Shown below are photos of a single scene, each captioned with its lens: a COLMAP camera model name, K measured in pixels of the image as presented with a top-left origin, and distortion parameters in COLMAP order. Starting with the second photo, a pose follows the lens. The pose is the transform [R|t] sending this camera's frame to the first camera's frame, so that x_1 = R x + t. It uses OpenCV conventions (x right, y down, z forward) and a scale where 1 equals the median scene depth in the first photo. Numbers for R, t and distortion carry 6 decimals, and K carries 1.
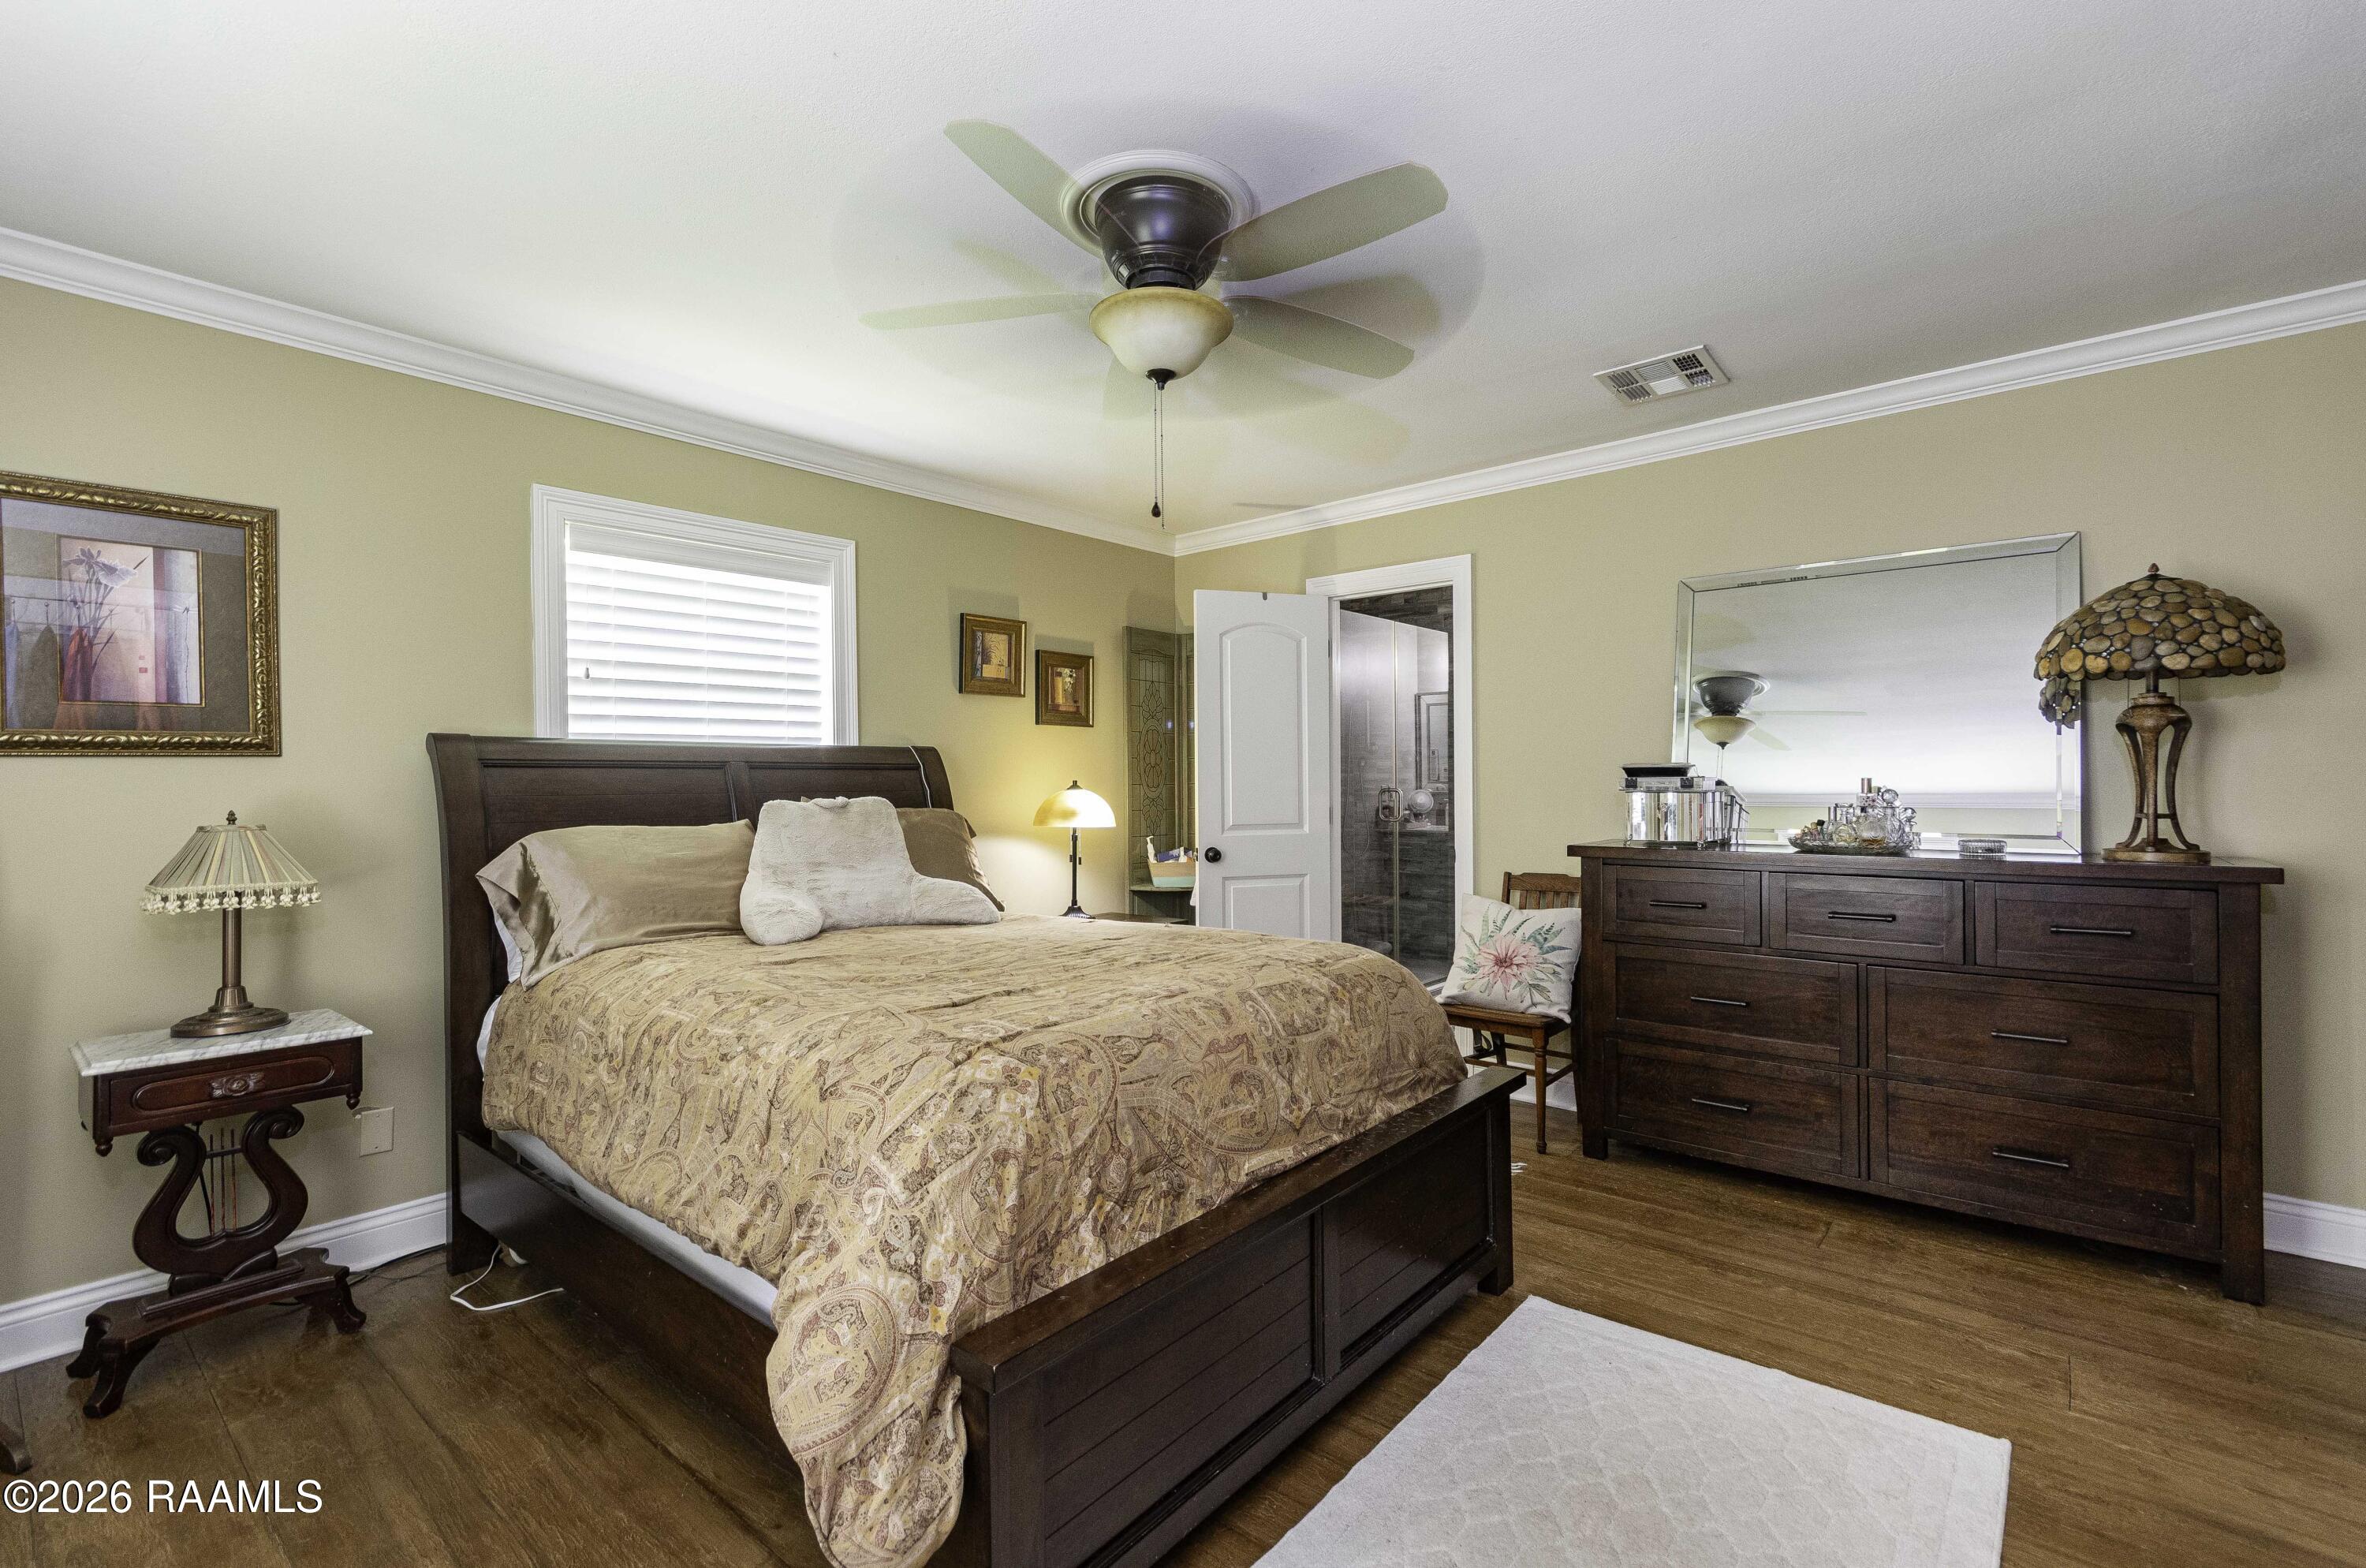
lens RADIAL K [[1015.3, 0, 1183.0], [0, 1015.3, 784.0], [0, 0, 1]] dist [-0.000401, 0.000004]
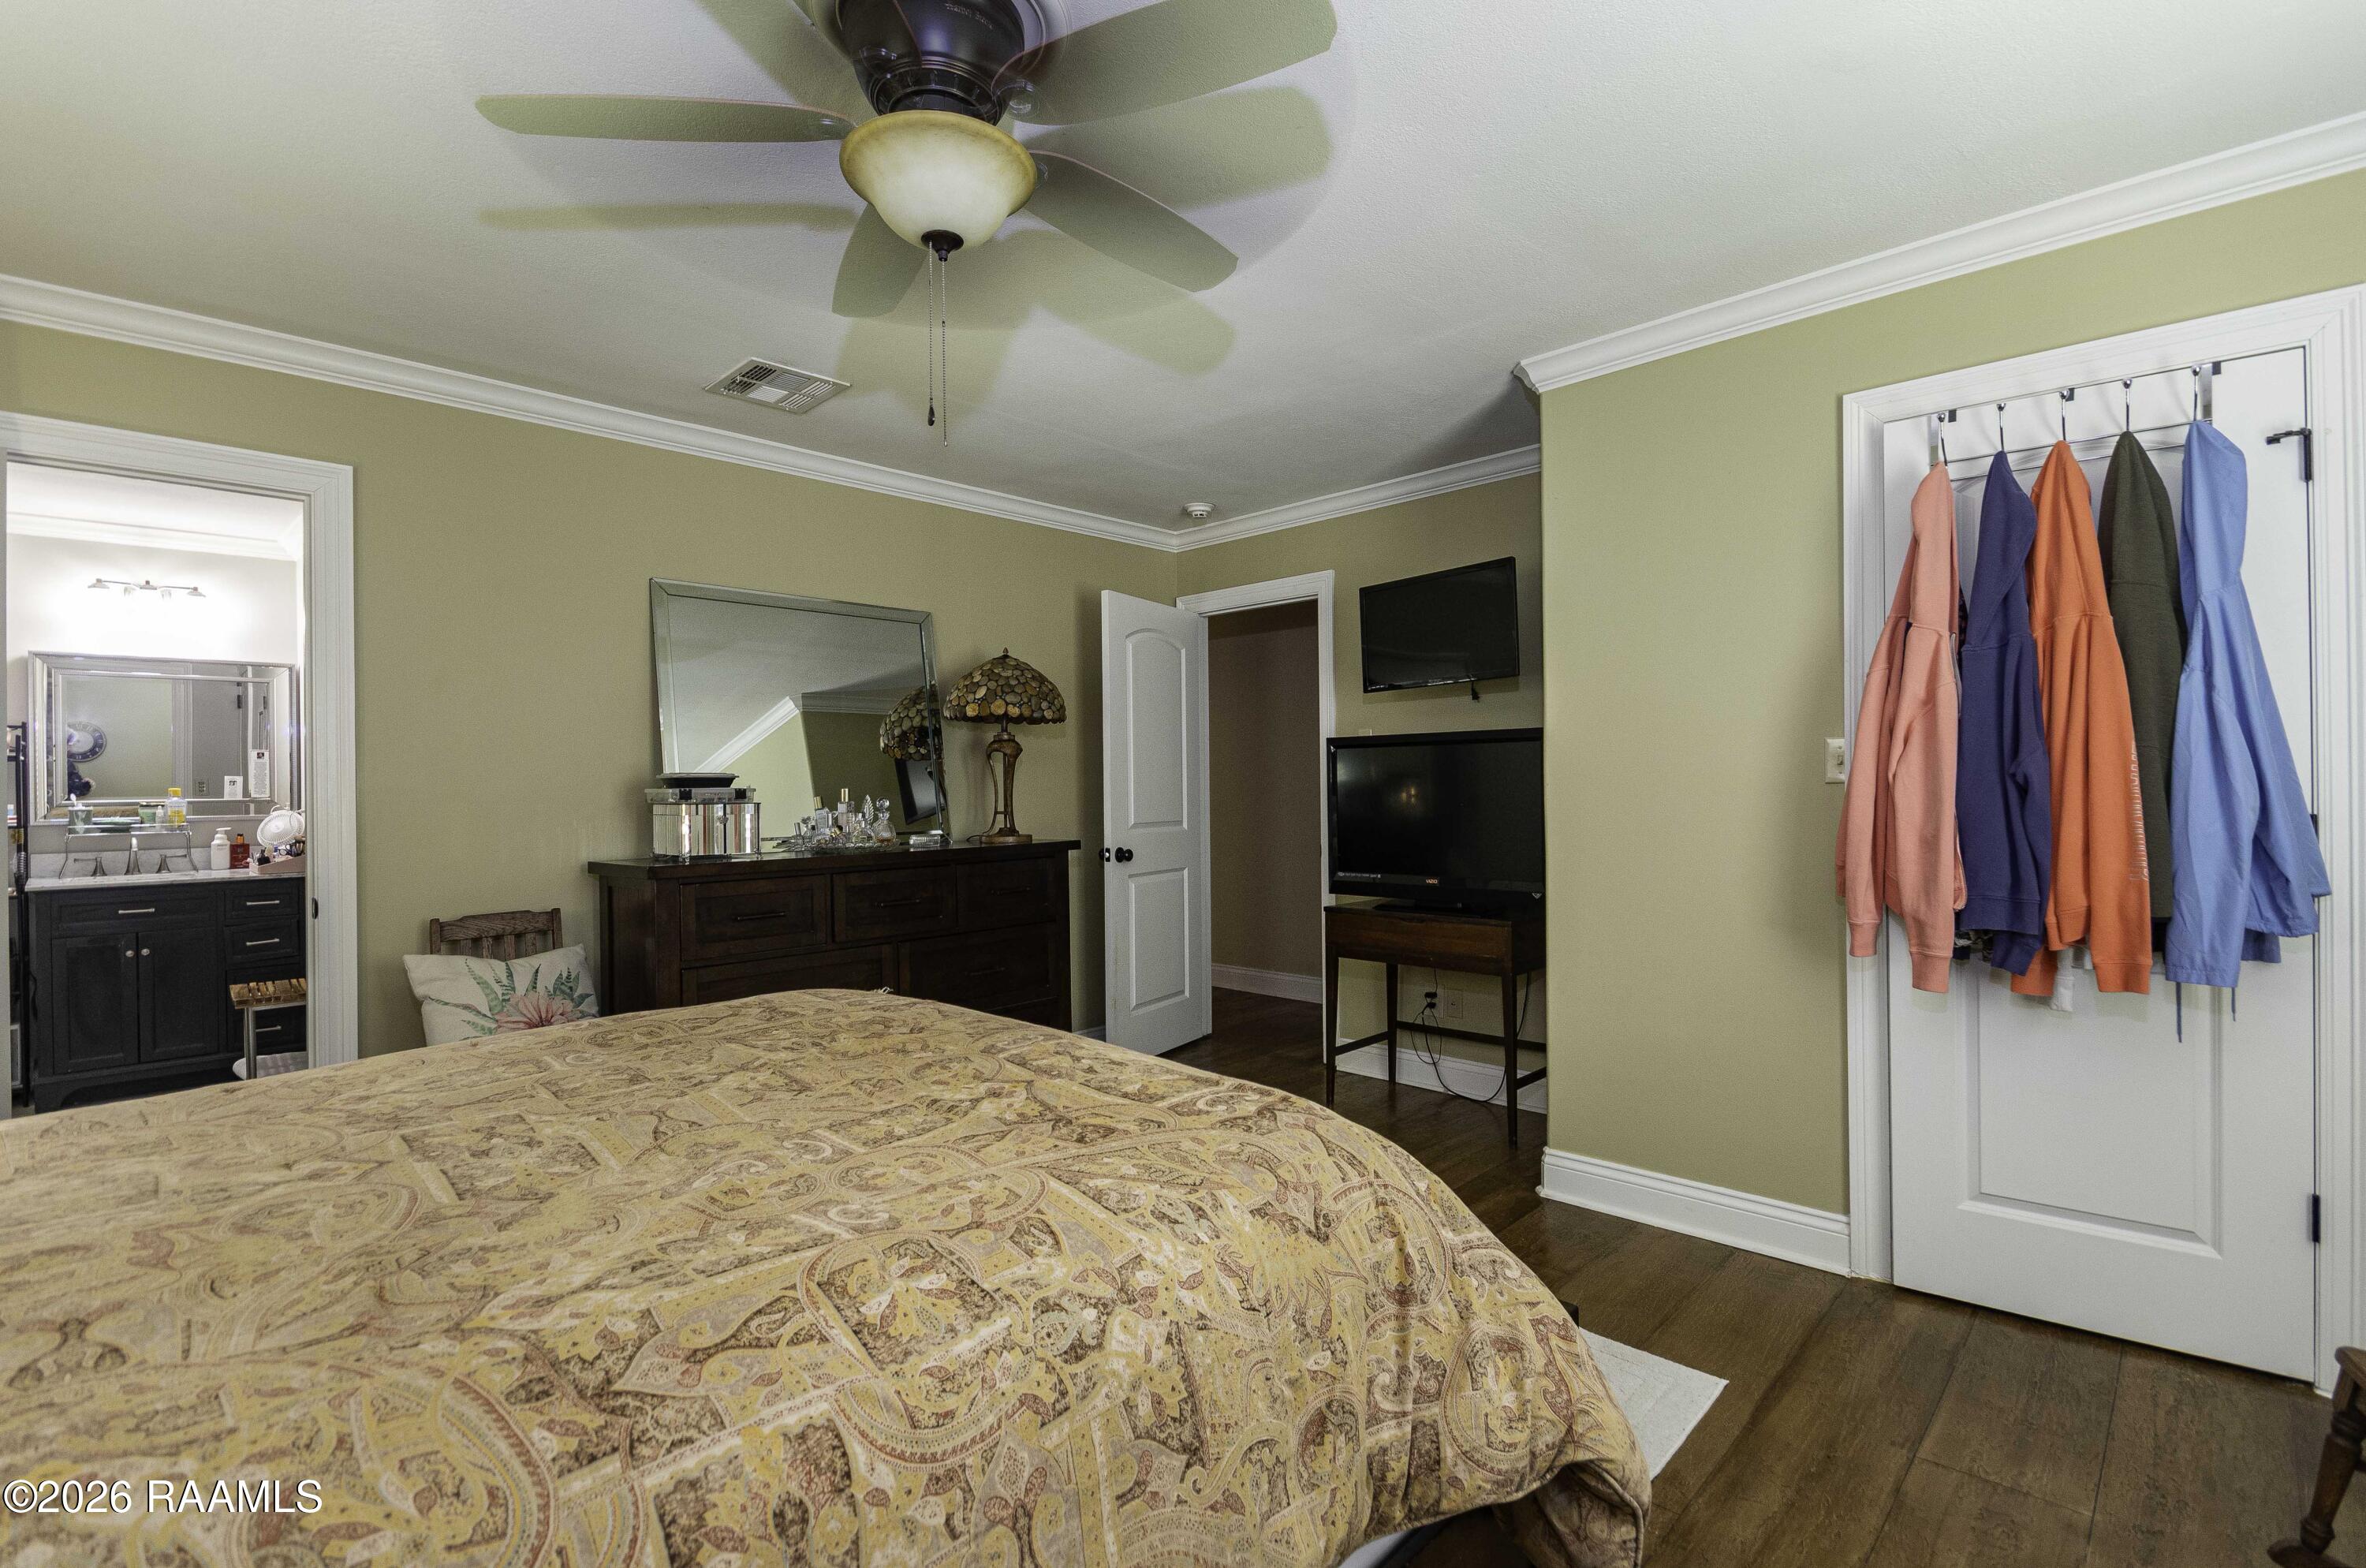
lens RADIAL K [[1084.7, 0, 1199.4], [0, 1084.7, 778.9], [0, 0, 1]] dist [-0.000419, -0.000223]
pose [[0.064769, 0.010143, 0.997849, -0.651404], [0.011862, 0.999870, -0.010933, 0.001811], [-0.997830, 0.012545, 0.064640, 0.609558]]
